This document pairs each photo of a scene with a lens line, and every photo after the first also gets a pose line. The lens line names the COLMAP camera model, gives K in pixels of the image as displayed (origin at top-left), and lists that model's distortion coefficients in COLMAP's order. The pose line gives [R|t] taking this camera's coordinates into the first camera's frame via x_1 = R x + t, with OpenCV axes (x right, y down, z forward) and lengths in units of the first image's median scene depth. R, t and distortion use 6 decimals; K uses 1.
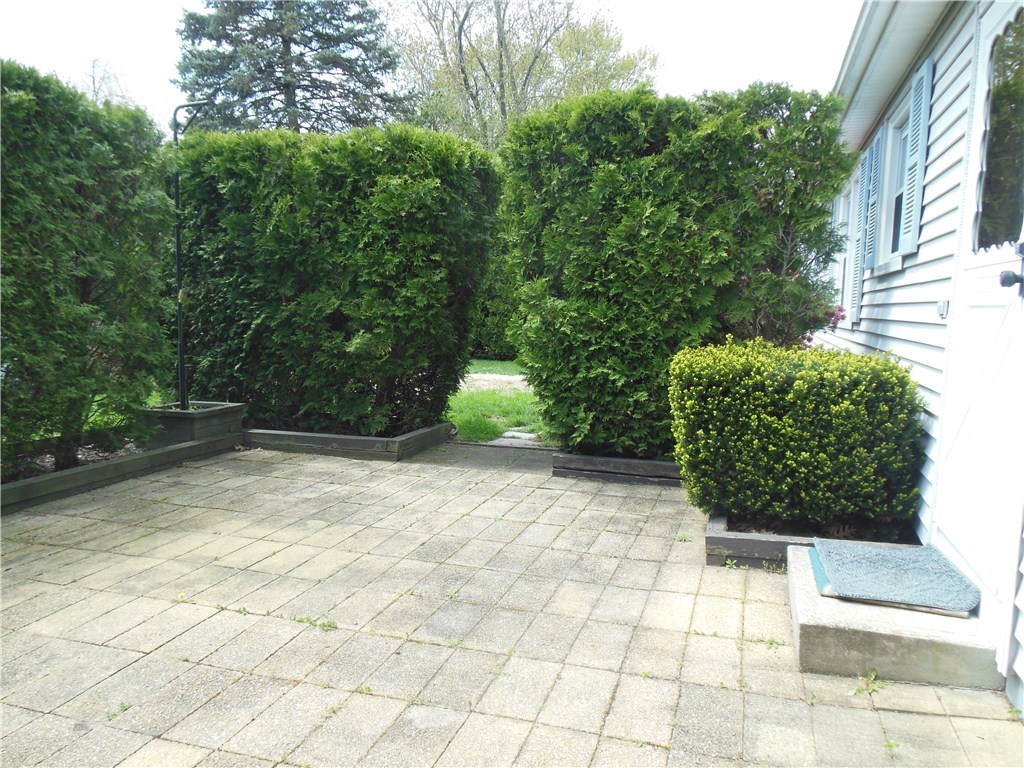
lens RADIAL K [[785.2, 0, 514.7], [0, 785.2, 378.2], [0, 0, 1]] dist [-0.075214, 0.118537]
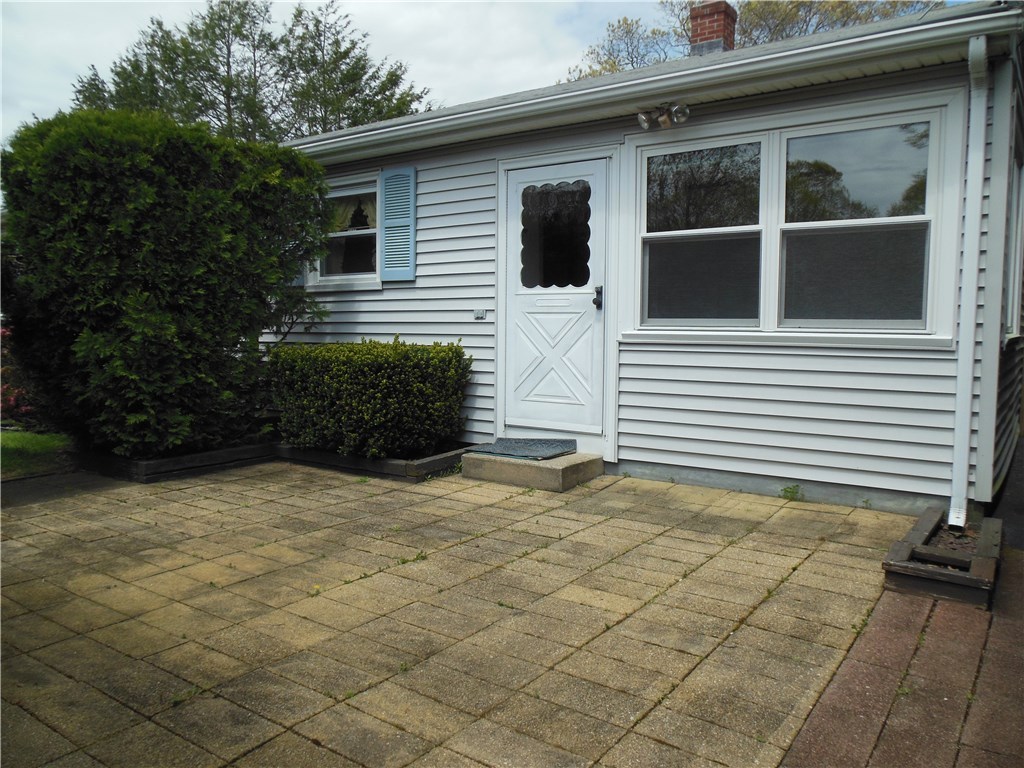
lens RADIAL K [[785.2, 0, 514.7], [0, 785.2, 378.2], [0, 0, 1]] dist [-0.075214, 0.118537]
pose [[0.321216, -0.093001, 0.942428, -1.180870], [0.099545, 0.992969, 0.064059, -0.048296], [-0.941759, 0.073237, 0.328216, 0.313655]]
